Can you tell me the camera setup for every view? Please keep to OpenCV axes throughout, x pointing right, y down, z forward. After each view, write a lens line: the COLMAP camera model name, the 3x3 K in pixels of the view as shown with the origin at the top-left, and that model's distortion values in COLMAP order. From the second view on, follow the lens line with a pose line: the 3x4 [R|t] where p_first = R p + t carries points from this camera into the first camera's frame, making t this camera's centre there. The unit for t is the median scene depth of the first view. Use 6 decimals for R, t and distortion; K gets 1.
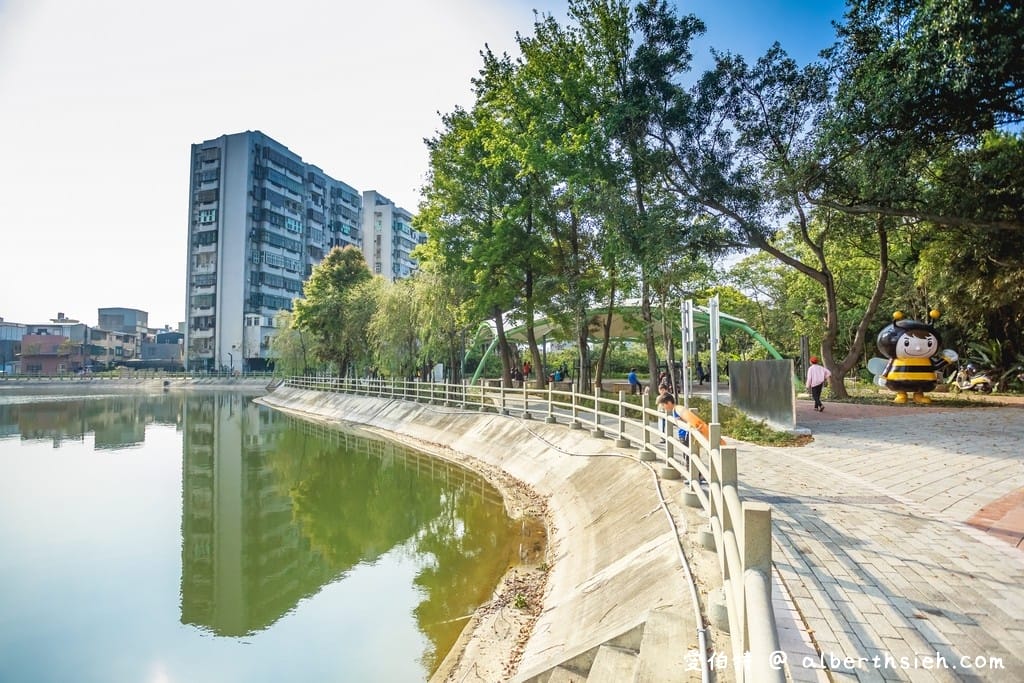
lens RADIAL K [[503.9, 0, 518.4], [0, 503.9, 340.3], [0, 0, 1]] dist [-0.051859, 0.000876]
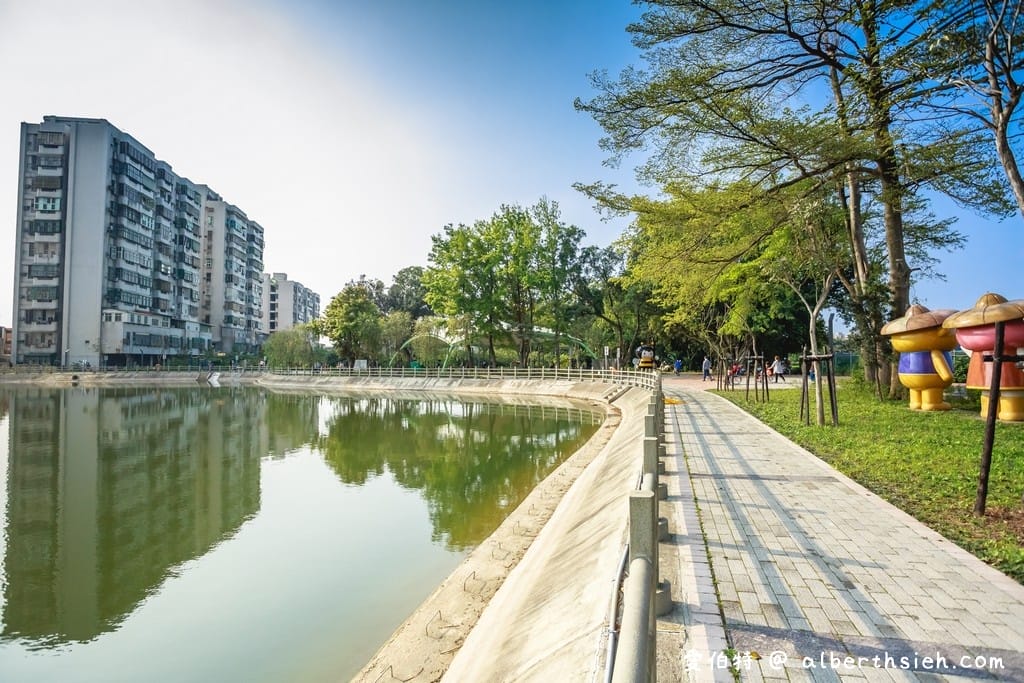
lens RADIAL K [[501.8, 0, 508.1], [0, 501.8, 338.0], [0, 0, 1]] dist [-0.000939, 0.000433]
pose [[0.918981, 0.021476, 0.393716, -0.190551], [-0.021966, 0.999753, -0.003263, -0.009770], [-0.393689, -0.005650, 0.919227, -0.240810]]
